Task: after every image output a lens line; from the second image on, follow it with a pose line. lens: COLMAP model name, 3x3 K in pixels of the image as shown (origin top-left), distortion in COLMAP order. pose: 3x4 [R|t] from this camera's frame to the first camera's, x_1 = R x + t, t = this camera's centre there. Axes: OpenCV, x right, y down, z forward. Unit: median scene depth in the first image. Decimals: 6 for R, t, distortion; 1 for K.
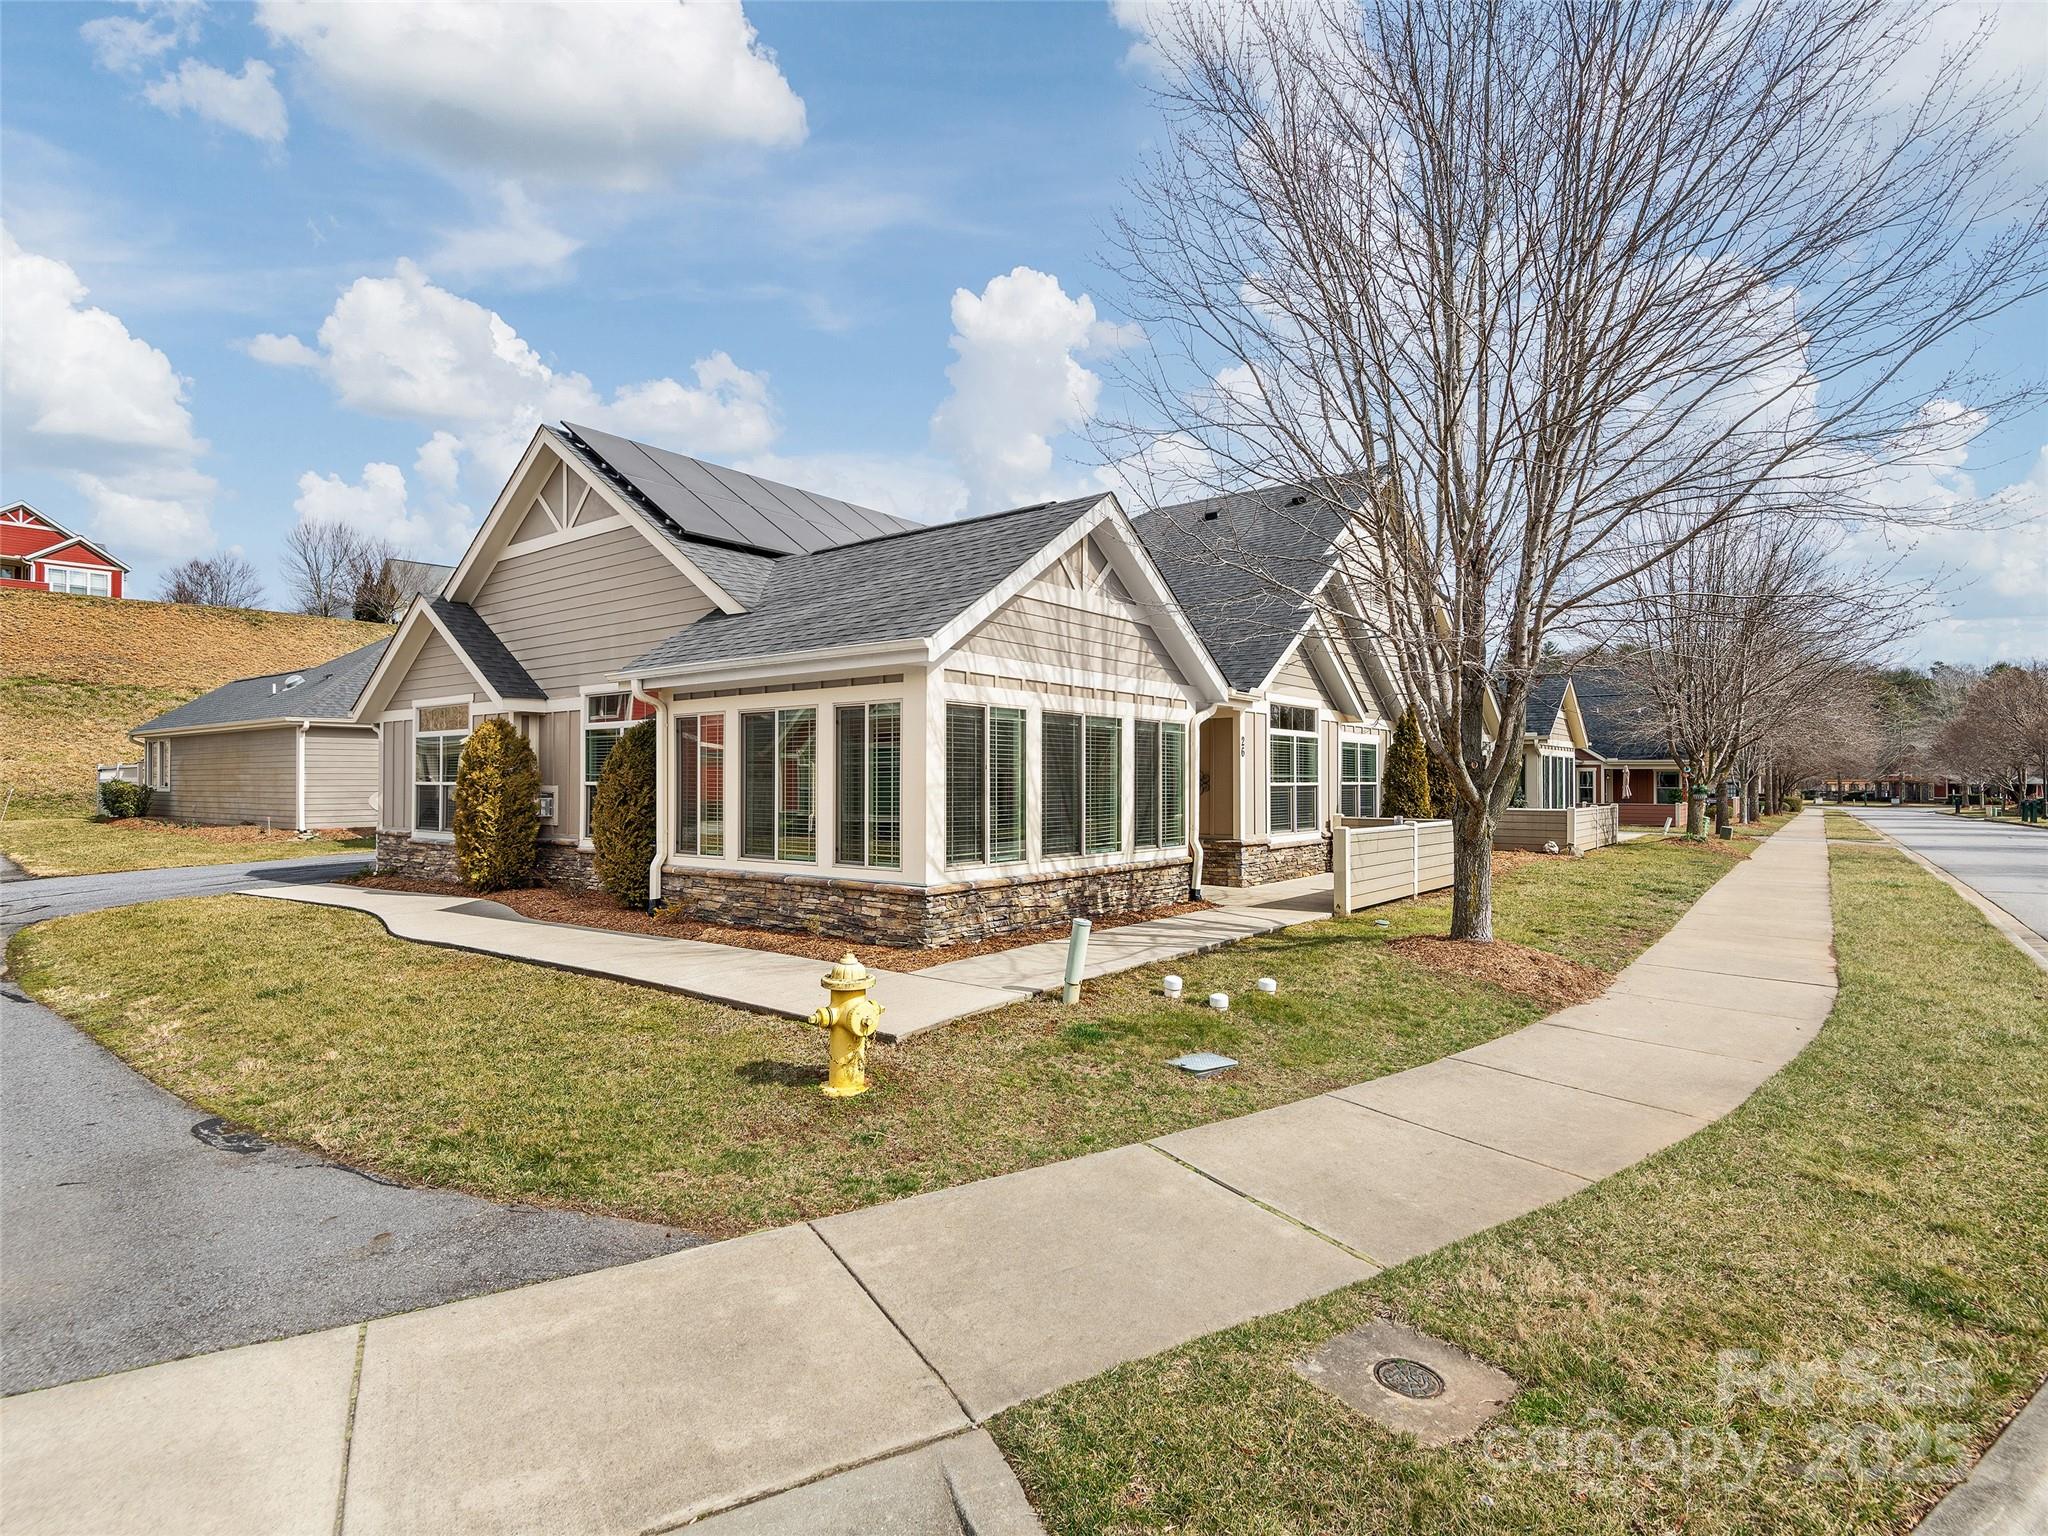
lens RADIAL K [[1049.4, 0, 1024.0], [0, 1049.4, 768.0], [0, 0, 1]] dist [-0.028369, -0.000172]
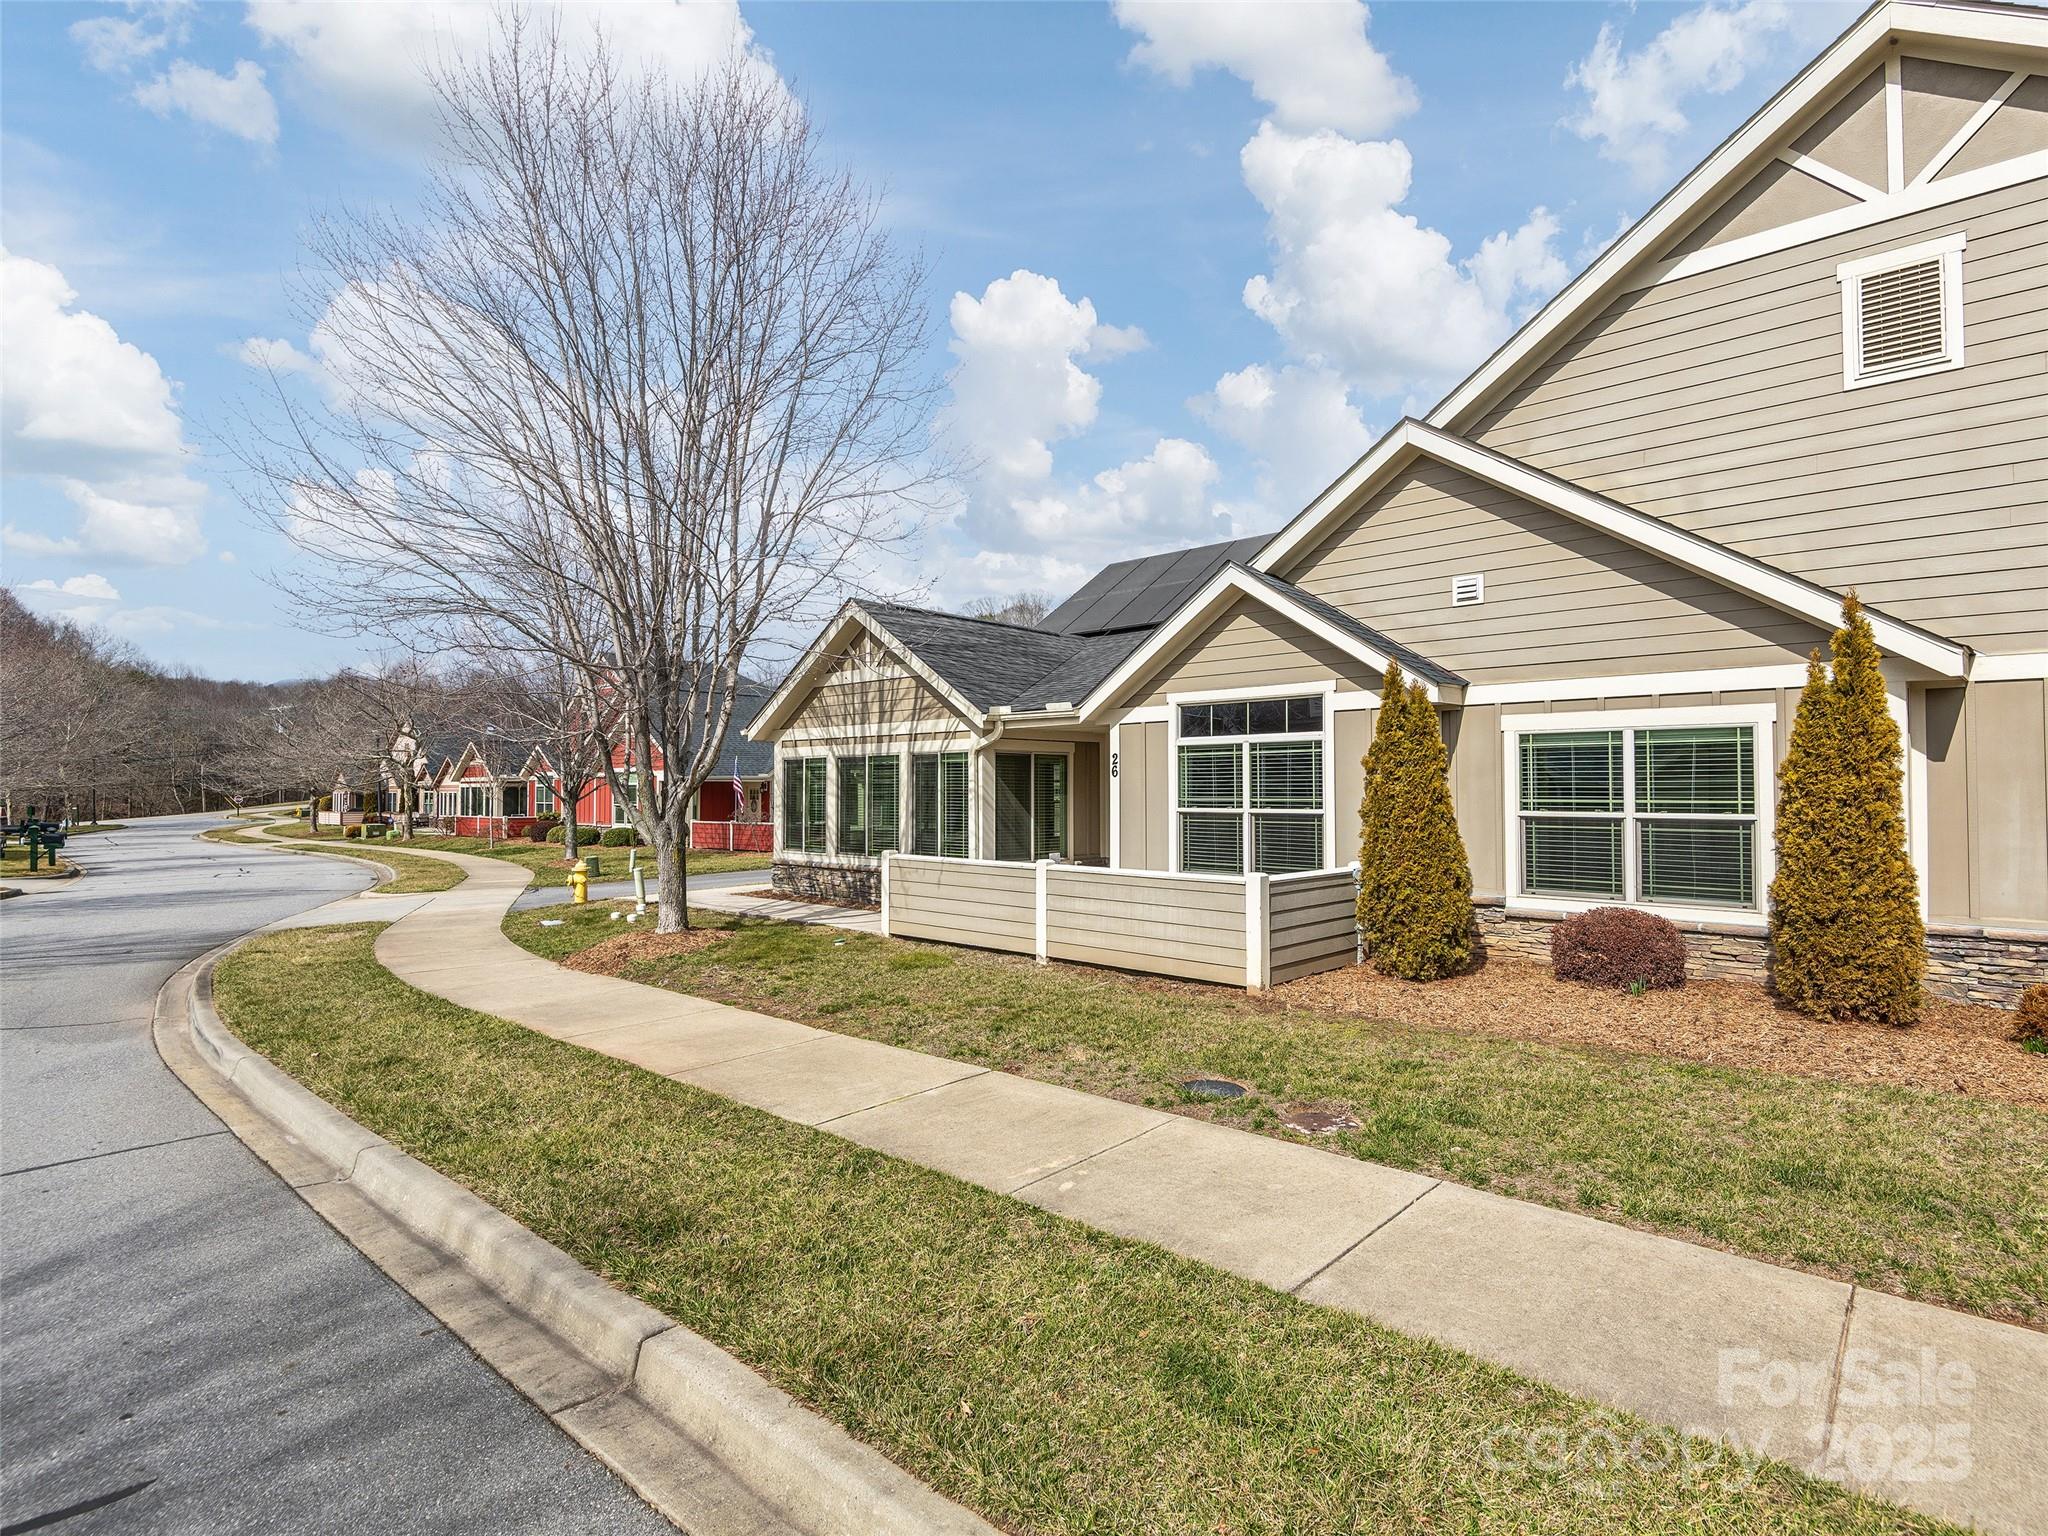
lens RADIAL K [[1049.4, 0, 1024.0], [0, 1049.4, 768.0], [0, 0, 1]] dist [-0.028369, -0.000172]
pose [[-0.093058, 0.006615, -0.995639, 1.385350], [0.038600, 0.999250, 0.003031, -0.030113], [0.994912, -0.038149, -0.093243, 1.298980]]
